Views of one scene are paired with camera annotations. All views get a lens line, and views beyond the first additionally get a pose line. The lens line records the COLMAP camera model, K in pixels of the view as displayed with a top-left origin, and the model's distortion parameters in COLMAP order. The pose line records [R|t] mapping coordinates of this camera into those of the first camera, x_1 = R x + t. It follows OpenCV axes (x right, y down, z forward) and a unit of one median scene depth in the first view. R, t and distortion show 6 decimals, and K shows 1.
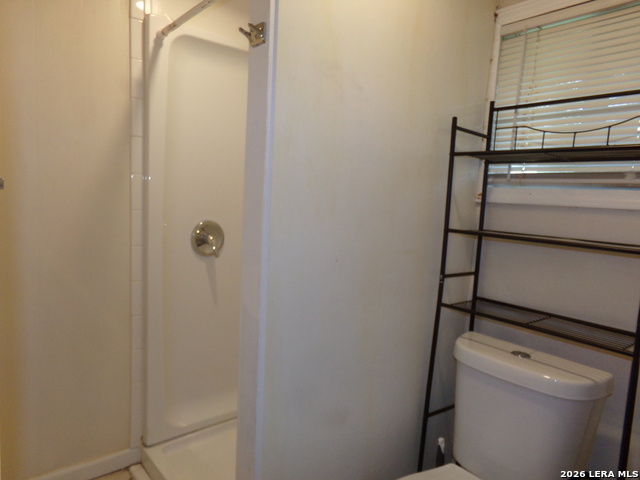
lens RADIAL K [[443.6, 0, 320.0], [0, 443.6, 240.0], [0, 0, 1]] dist [-0.041434, 0.065993]
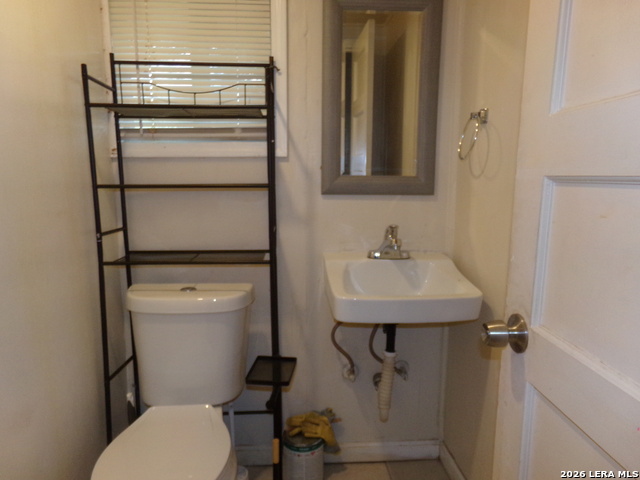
lens RADIAL K [[443.6, 0, 320.0], [0, 443.6, 240.0], [0, 0, 1]] dist [-0.041434, 0.065993]
pose [[0.583258, -0.178444, 0.792444, -0.199861], [0.115201, 0.983883, 0.136762, 0.015929], [-0.804076, 0.011523, 0.594415, 0.042225]]
